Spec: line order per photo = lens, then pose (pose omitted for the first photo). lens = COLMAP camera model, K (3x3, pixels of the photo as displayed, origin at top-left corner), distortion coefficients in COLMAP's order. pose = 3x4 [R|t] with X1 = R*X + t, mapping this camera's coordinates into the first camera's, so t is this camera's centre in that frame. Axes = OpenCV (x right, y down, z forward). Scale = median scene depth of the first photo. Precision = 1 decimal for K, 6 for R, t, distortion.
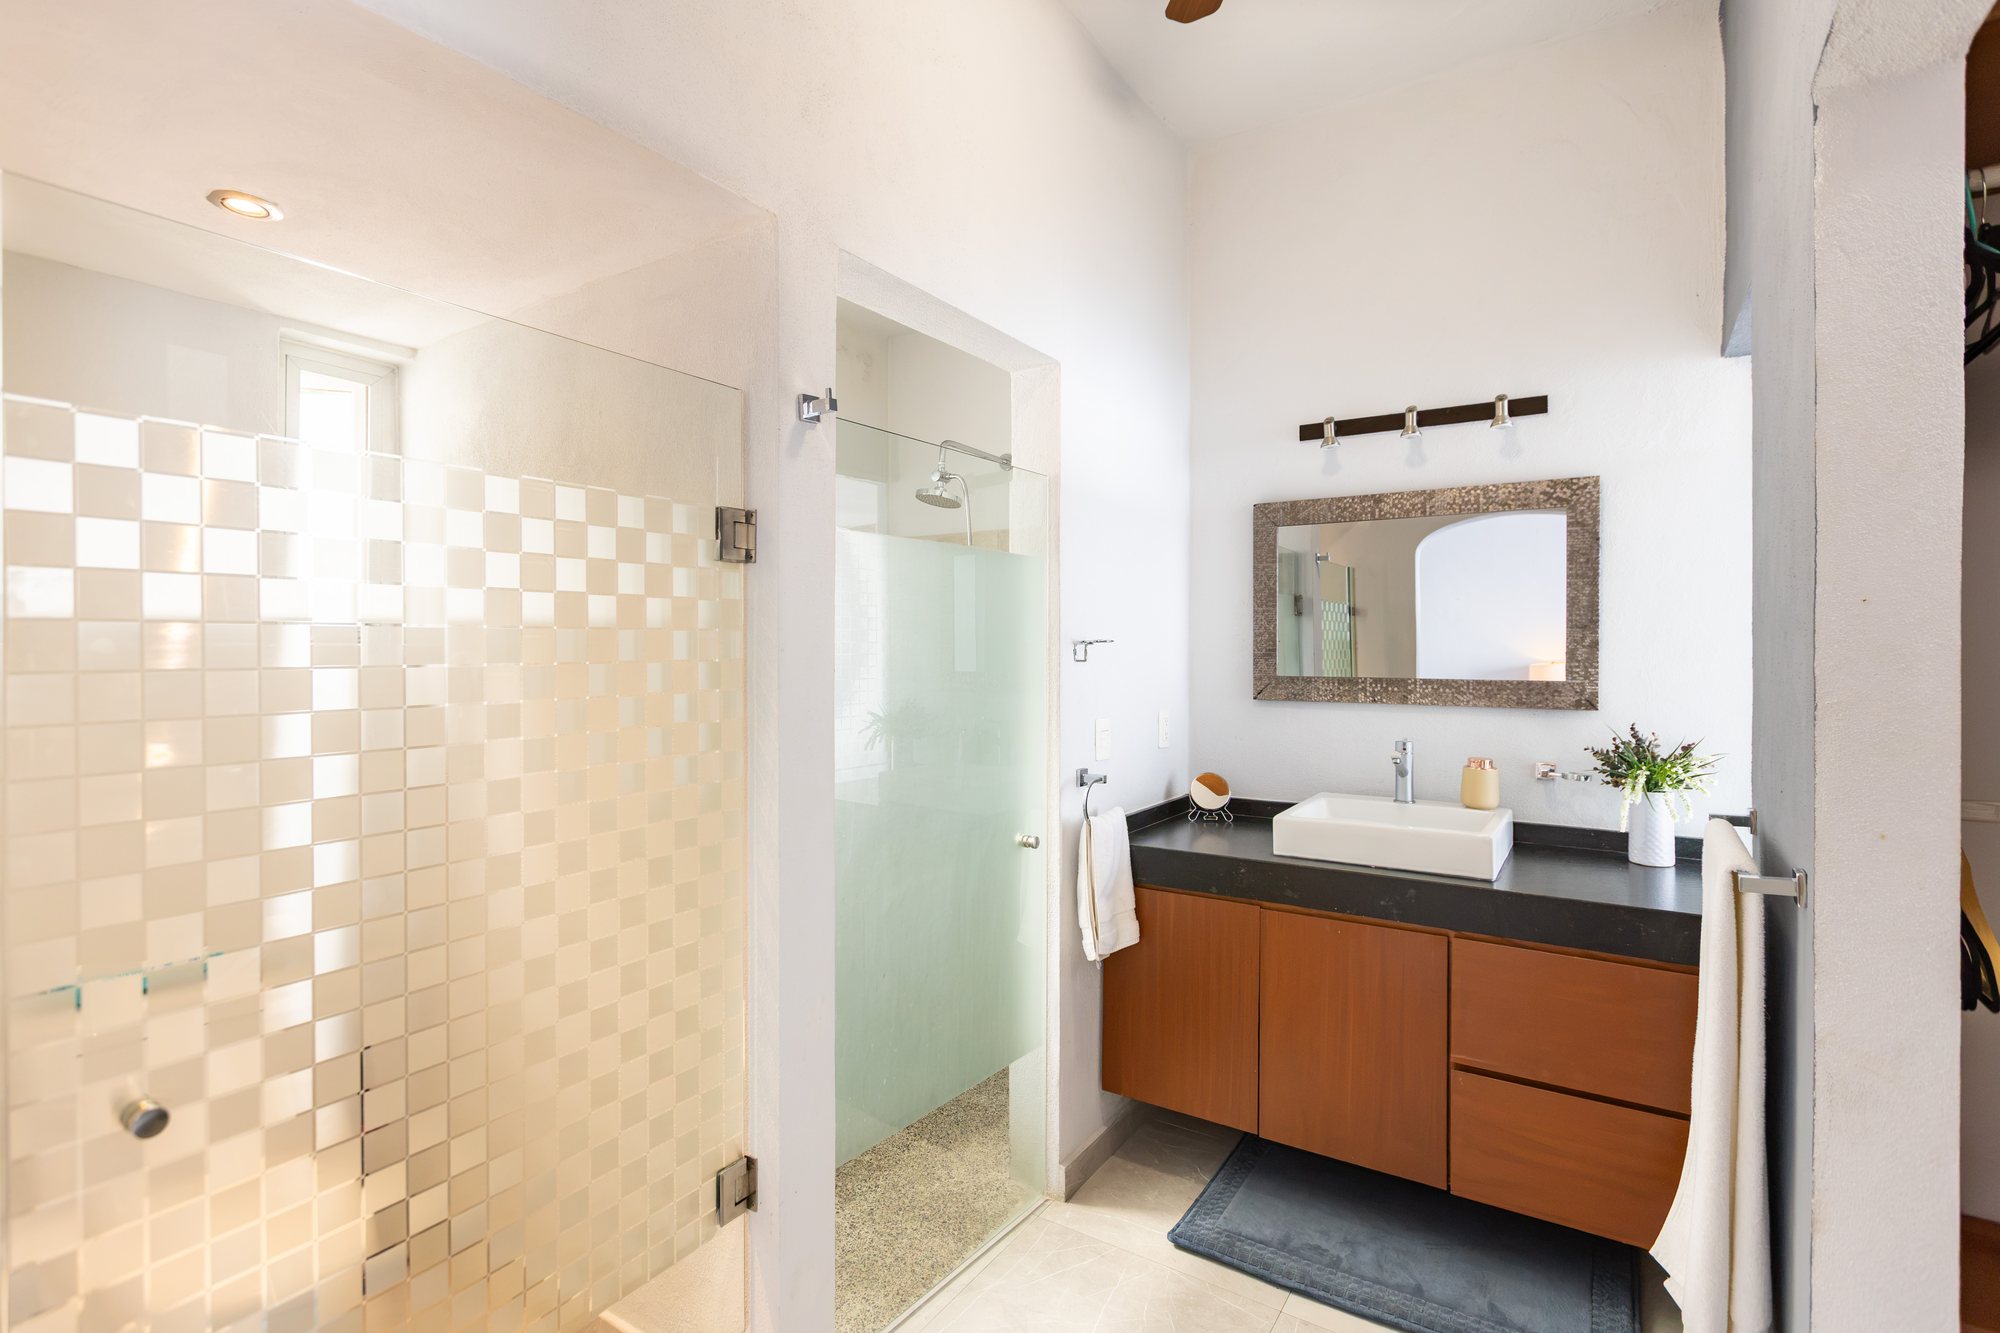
lens RADIAL K [[950.0, 0, 999.6], [0, 950.0, 653.9], [0, 0, 1]] dist [0.003716, -0.001931]
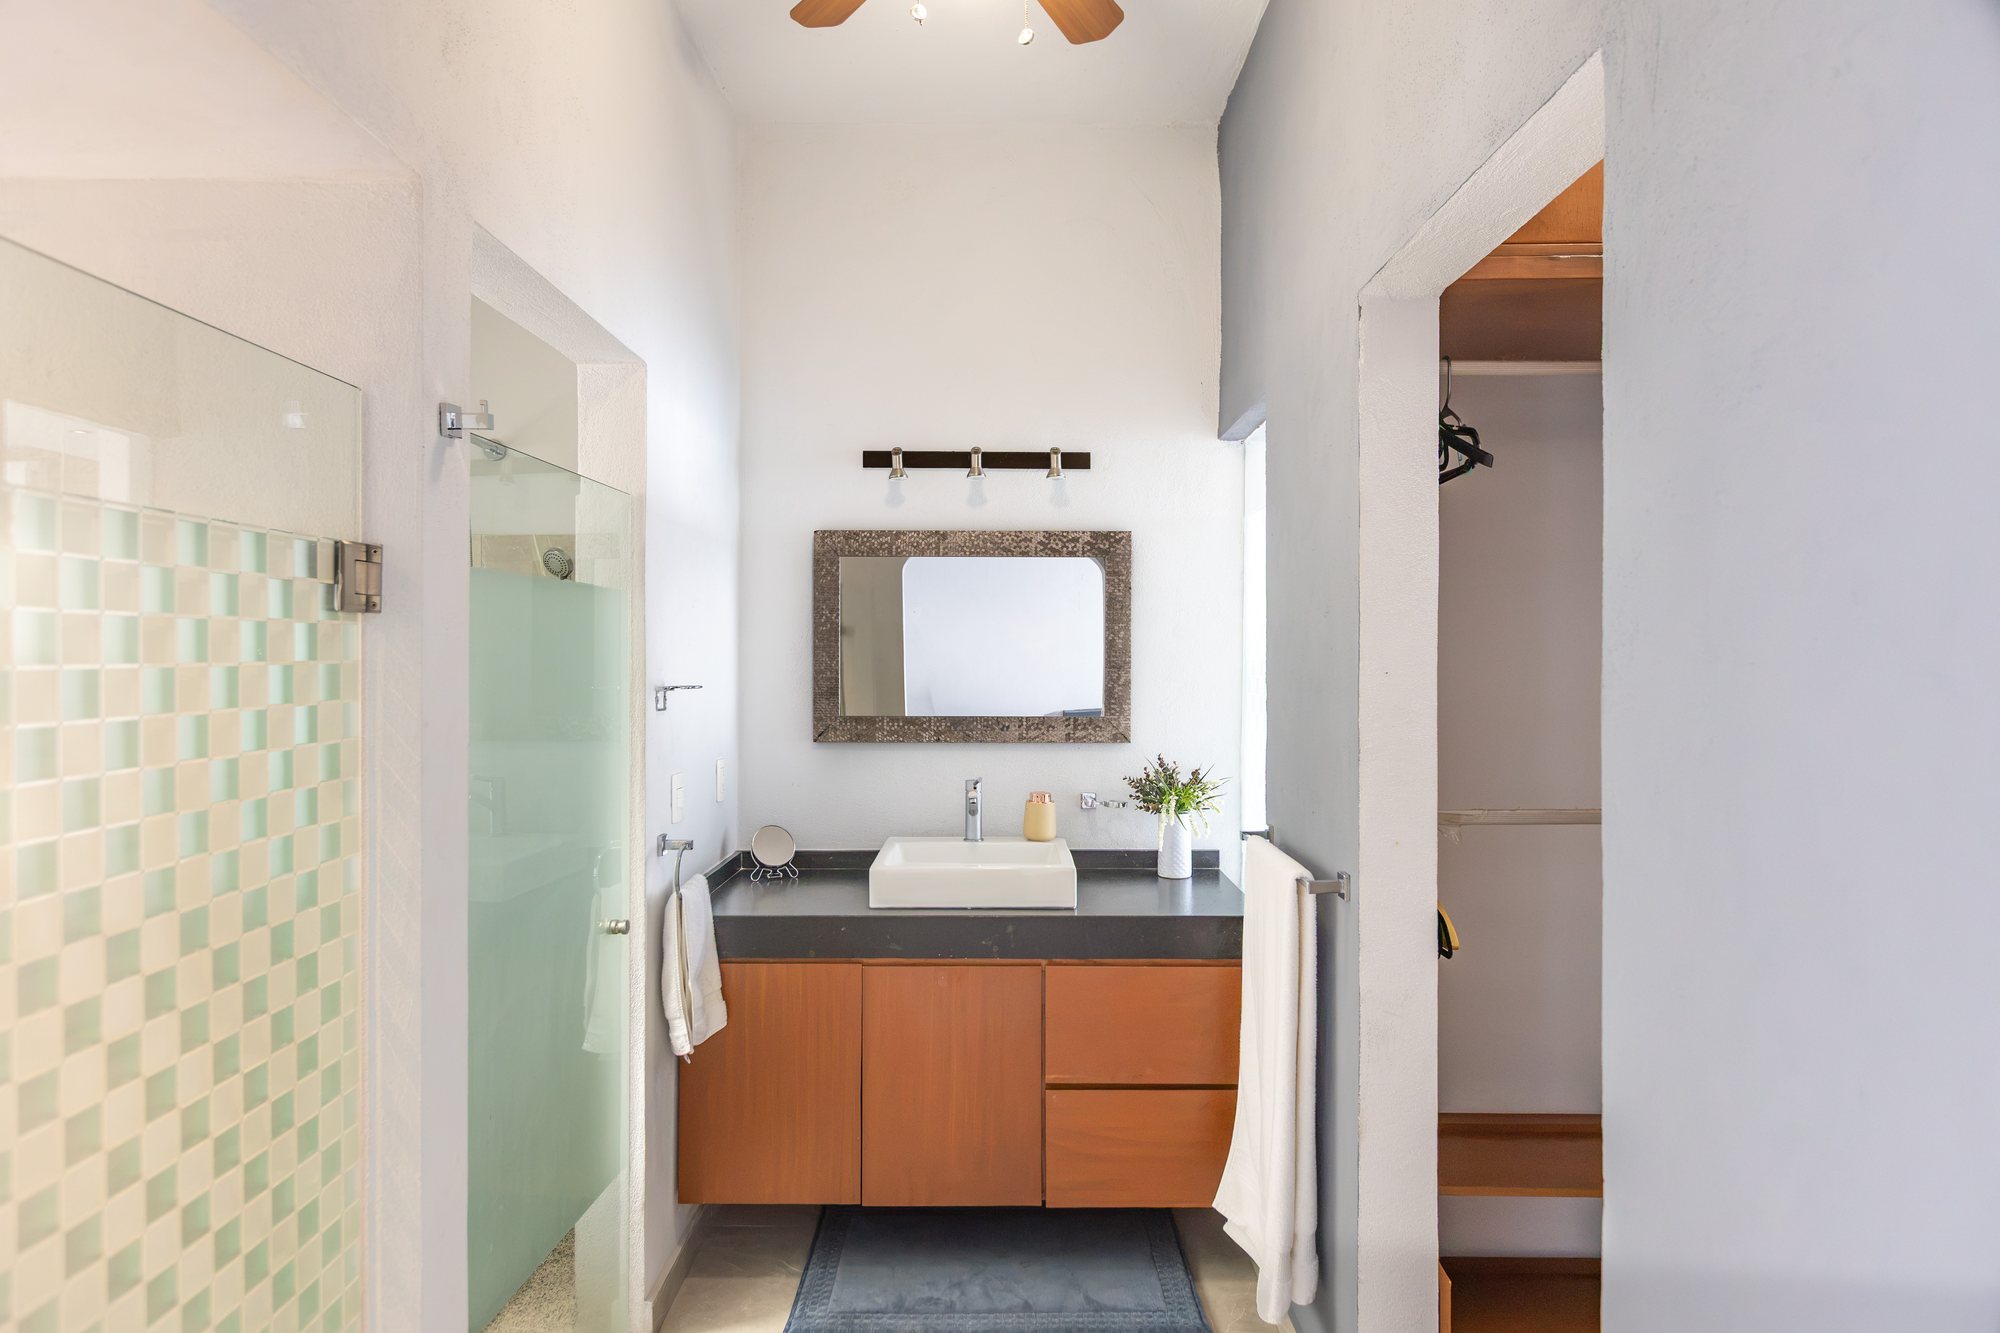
lens RADIAL K [[1124.1, 0, 1039.5], [0, 1124.1, 668.1], [0, 0, 1]] dist [0.006715, 0.000836]
pose [[0.836584, -0.002378, 0.547833, -0.188743], [0.002542, 0.999997, 0.000460, -0.030119], [-0.547833, 0.001008, 0.836587, -0.040448]]
